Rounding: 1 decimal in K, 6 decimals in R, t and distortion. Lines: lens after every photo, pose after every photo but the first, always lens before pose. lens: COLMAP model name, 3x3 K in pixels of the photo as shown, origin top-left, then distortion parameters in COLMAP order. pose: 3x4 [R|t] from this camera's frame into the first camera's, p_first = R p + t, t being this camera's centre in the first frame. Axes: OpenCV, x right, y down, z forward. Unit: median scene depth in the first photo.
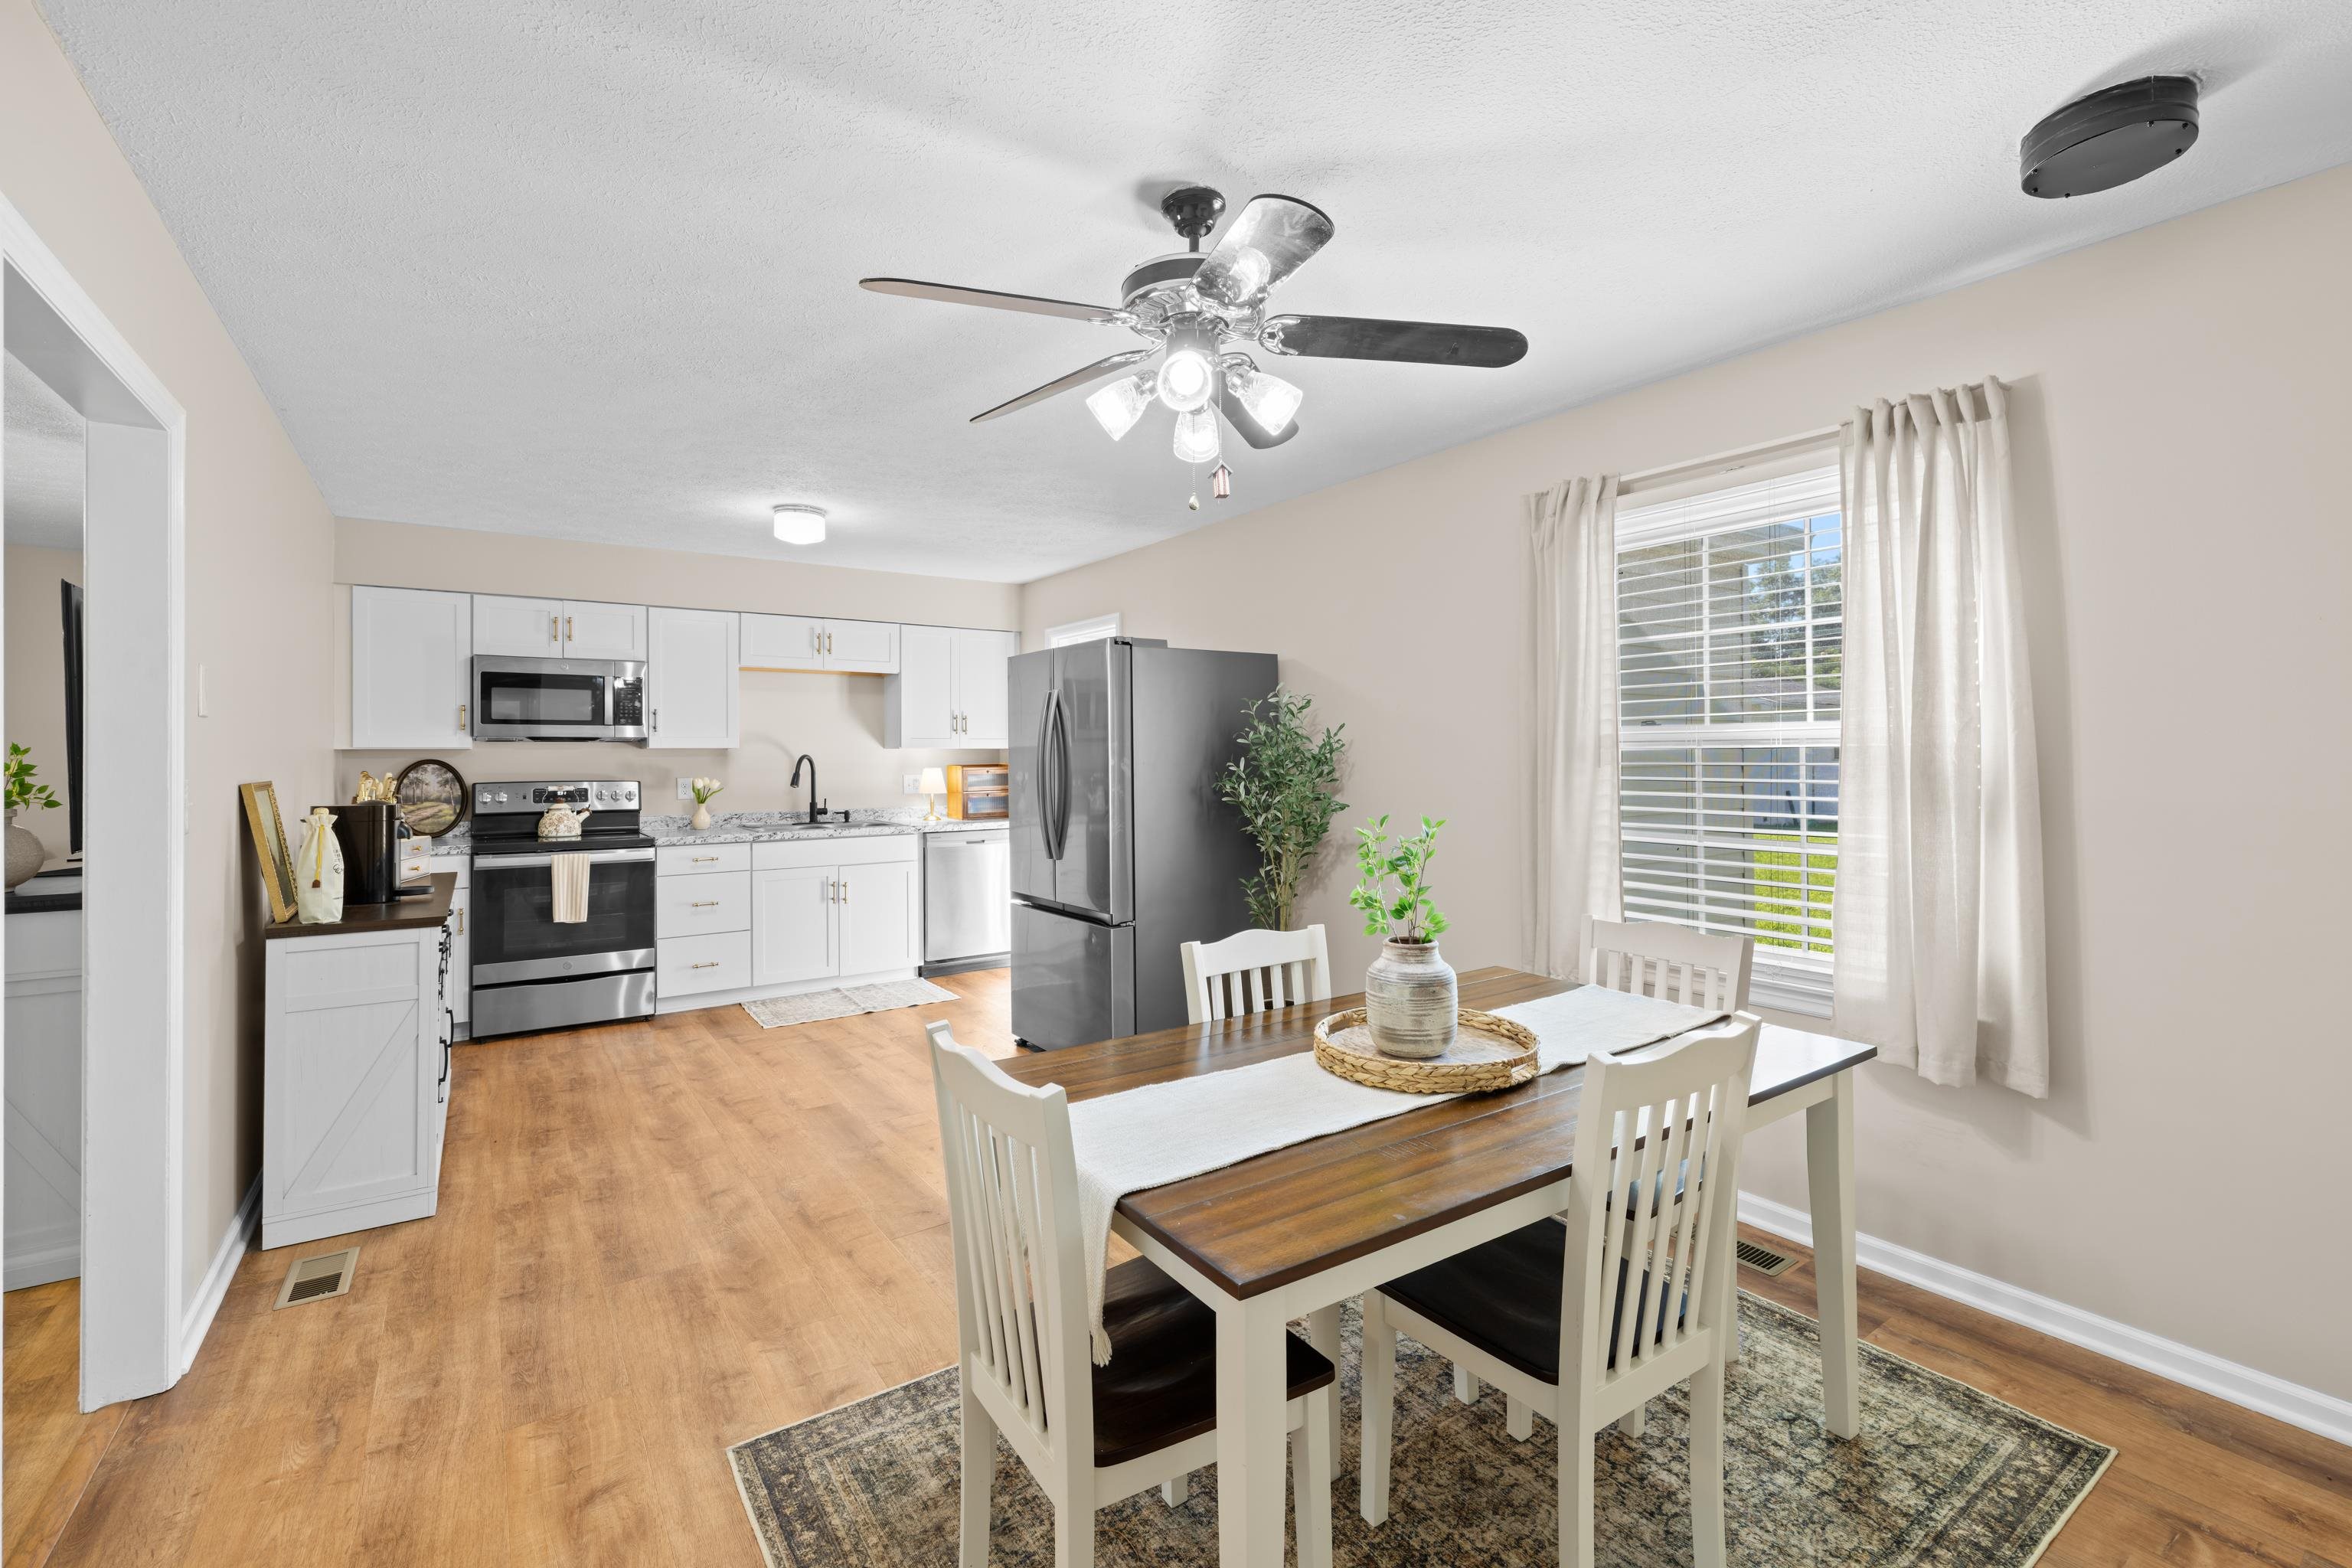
lens RADIAL K [[1016.9, 0, 1187.2], [0, 1016.9, 747.8], [0, 0, 1]] dist [0.000356, 0.000121]
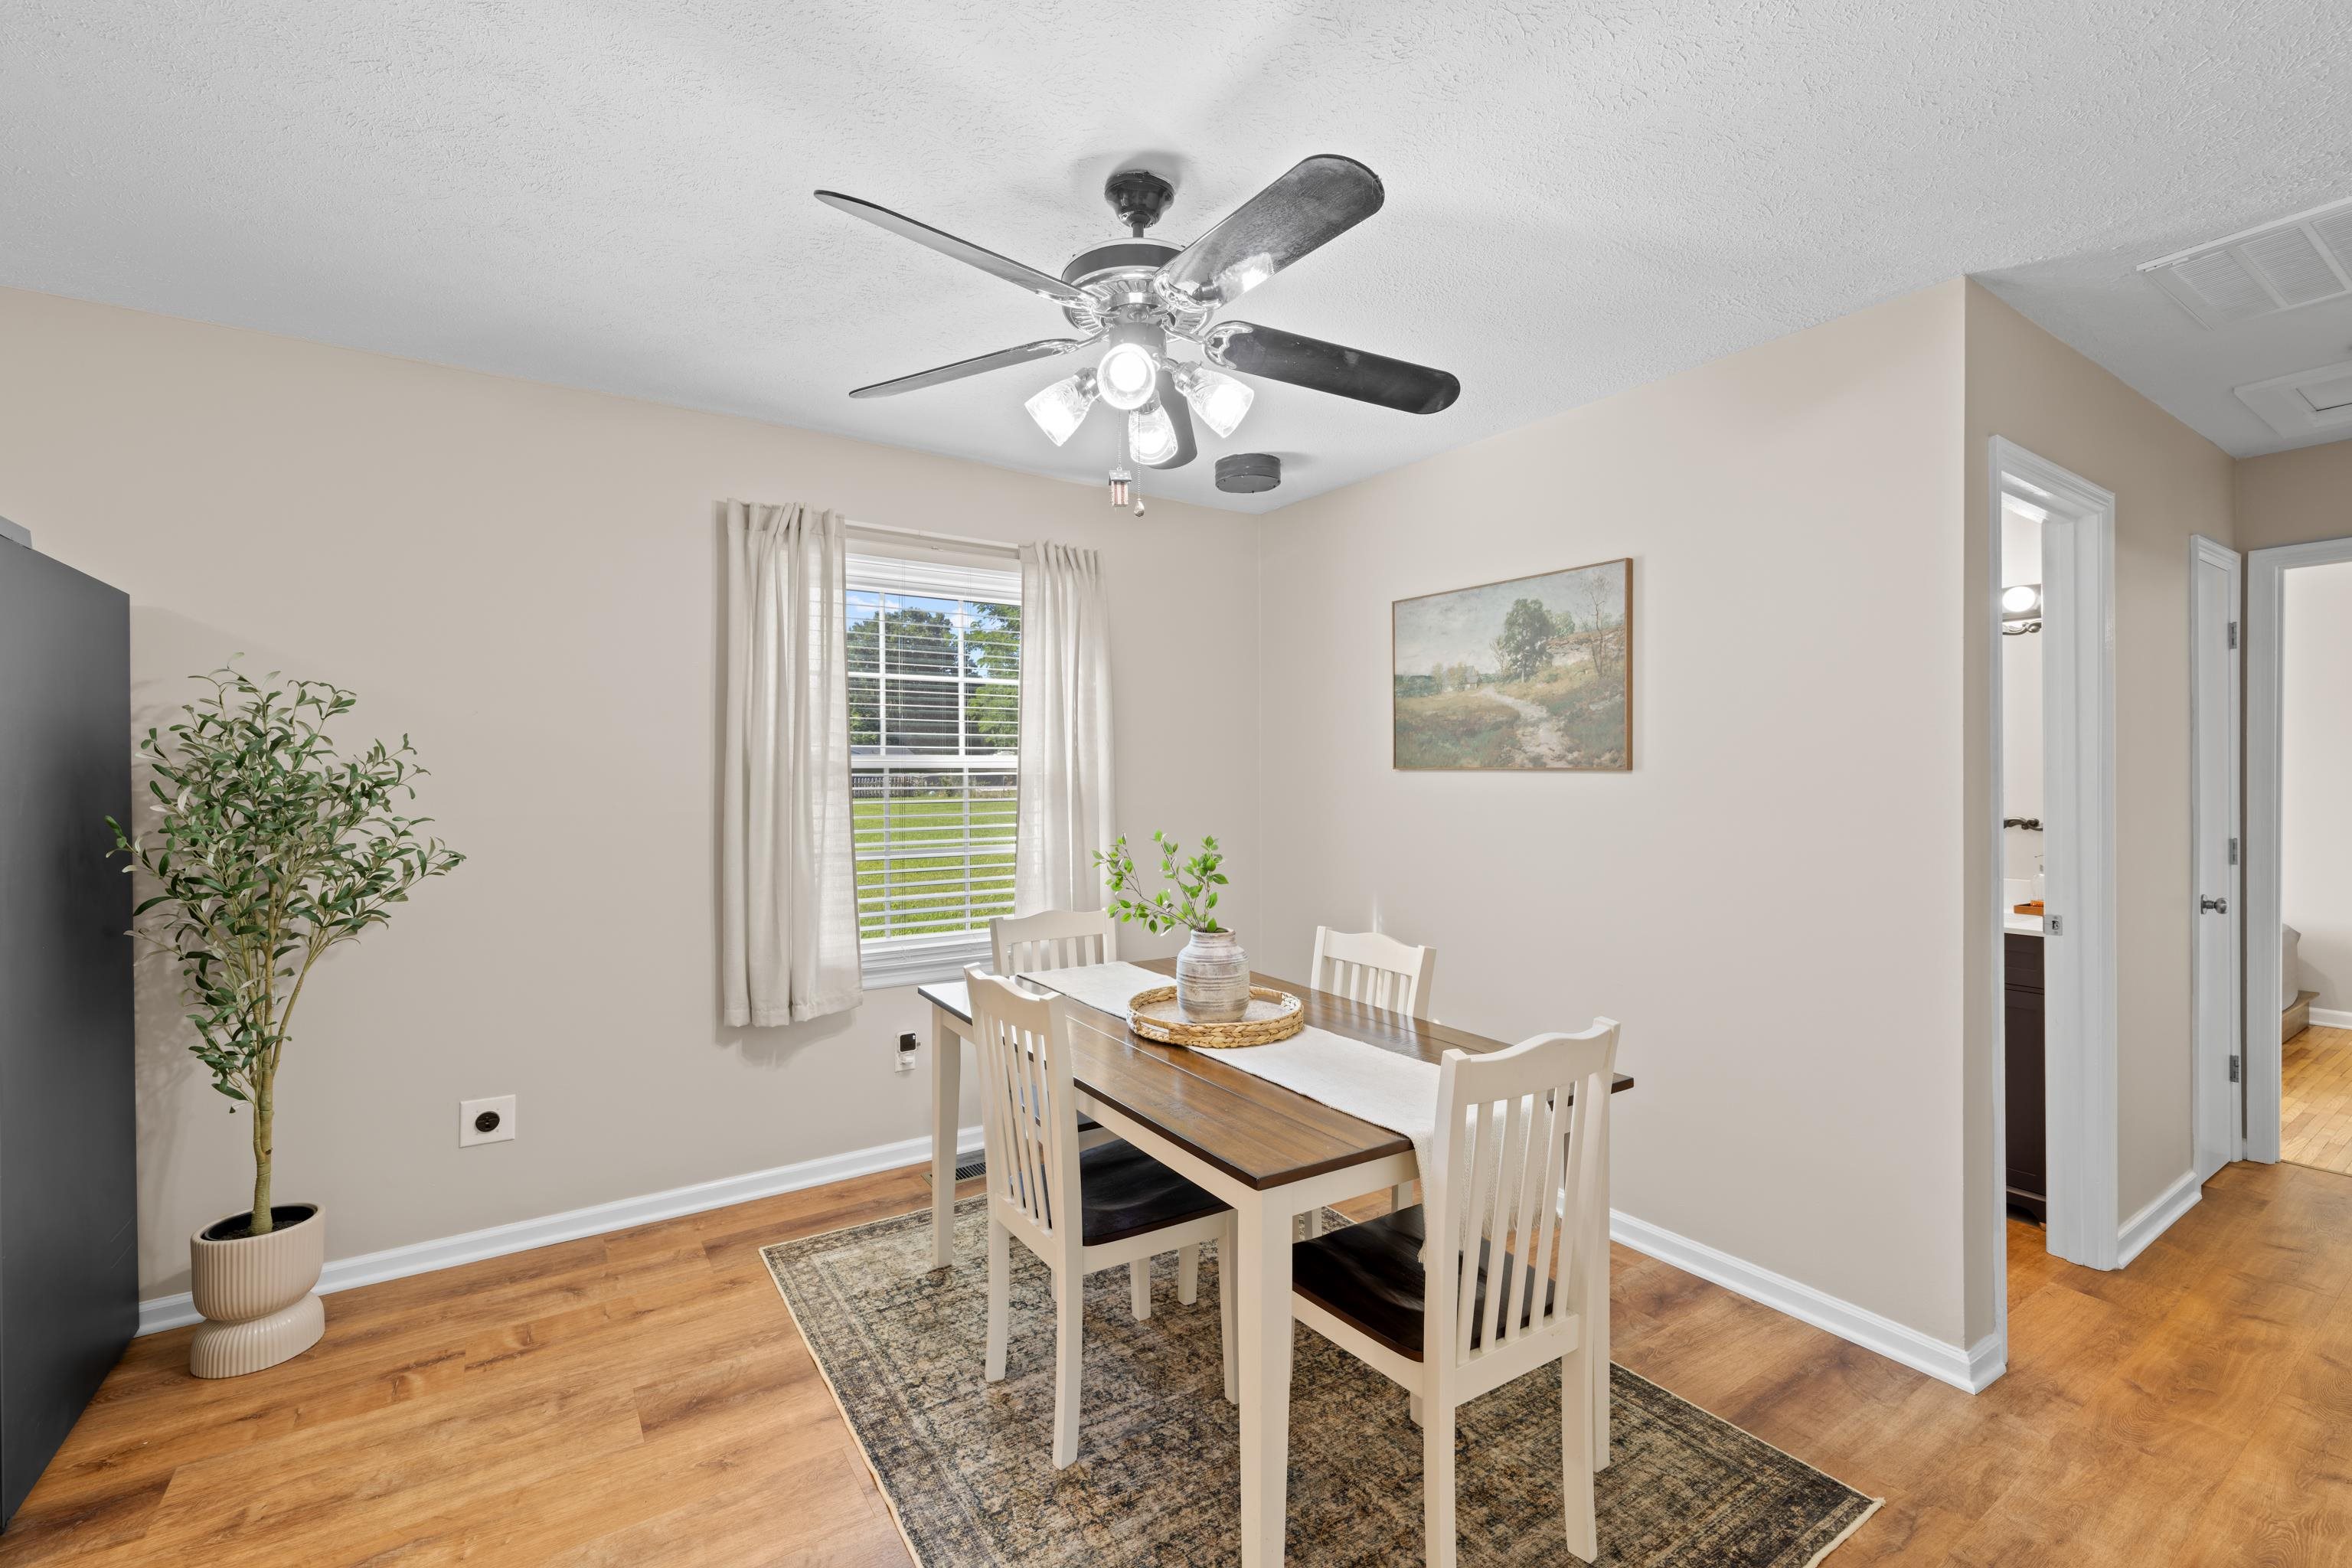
lens RADIAL K [[995.0, 0, 1175.7], [0, 995.0, 777.3], [0, 0, 1]] dist [0.001355, -0.000496]
pose [[0.019911, 0.004861, 0.999790, -0.371736], [-0.003292, 0.999983, -0.004797, 0.004325], [-0.999796, -0.003196, 0.019926, 0.388094]]
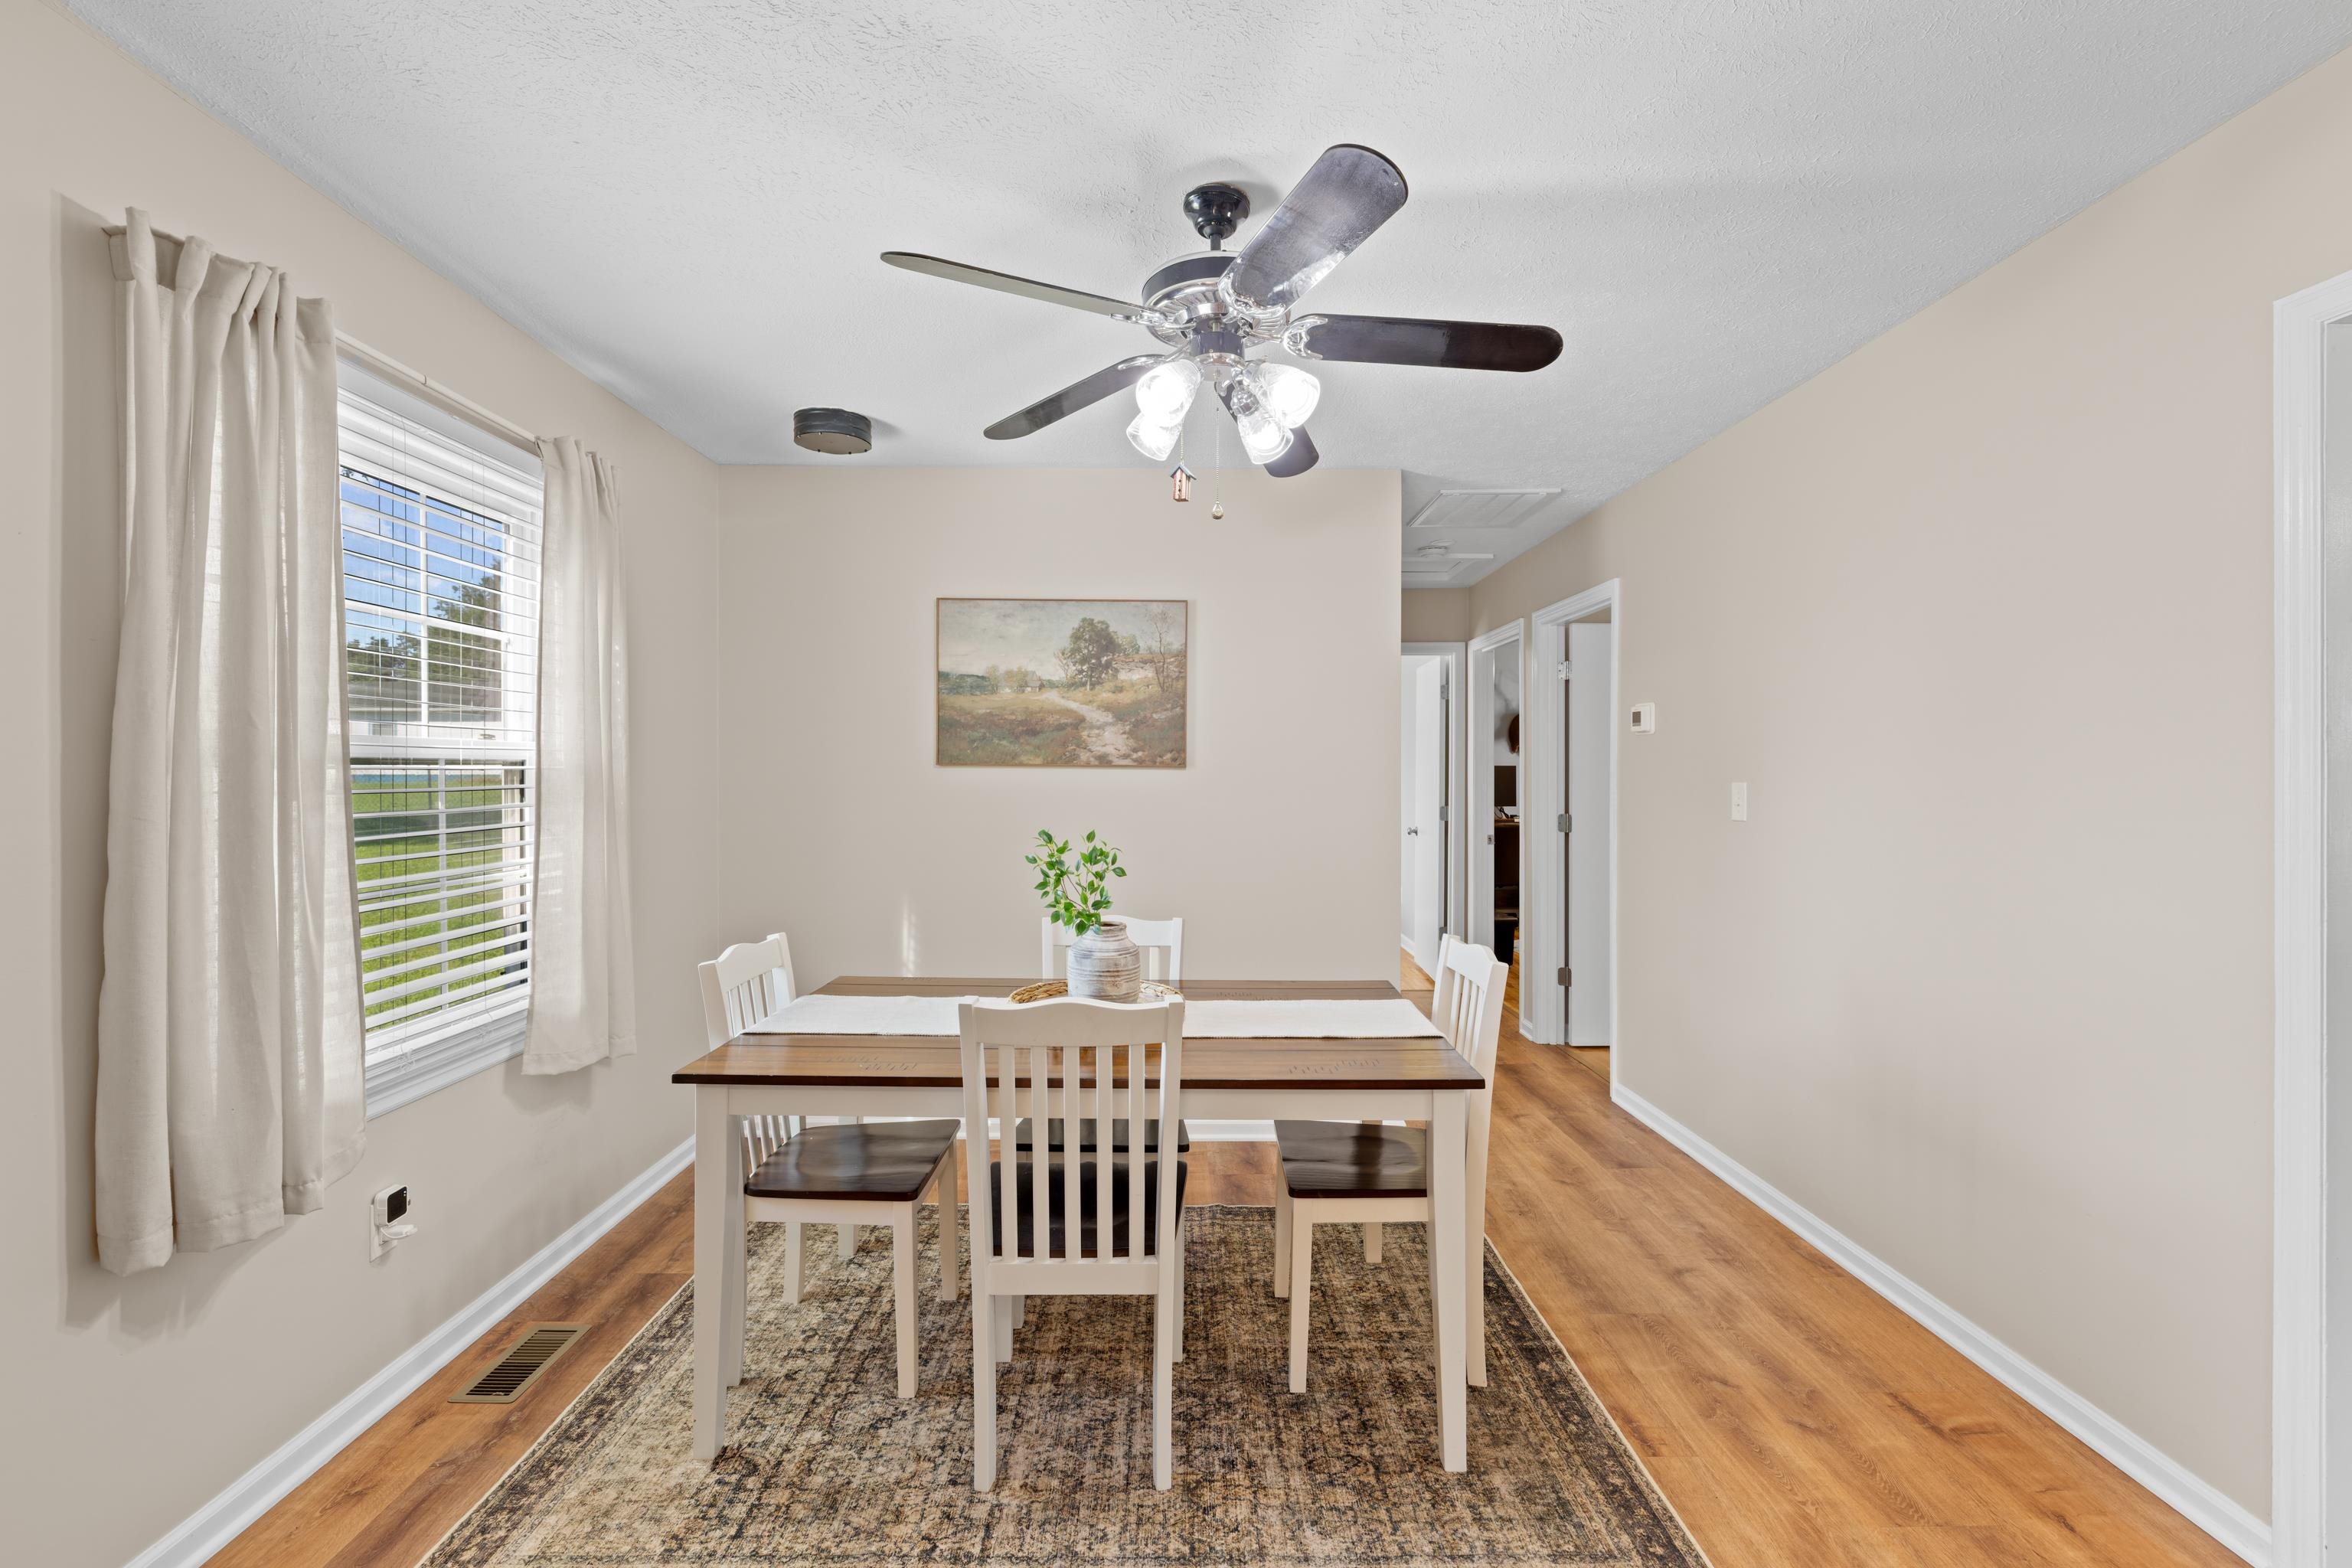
lens RADIAL K [[995.0, 0, 1175.7], [0, 995.0, 777.3], [0, 0, 1]] dist [0.001355, -0.000496]
pose [[-0.824927, 0.003890, 0.565226, -0.202601], [0.002940, 0.999992, -0.002592, 0.005843], [-0.565231, -0.000476, -0.824932, 0.738062]]
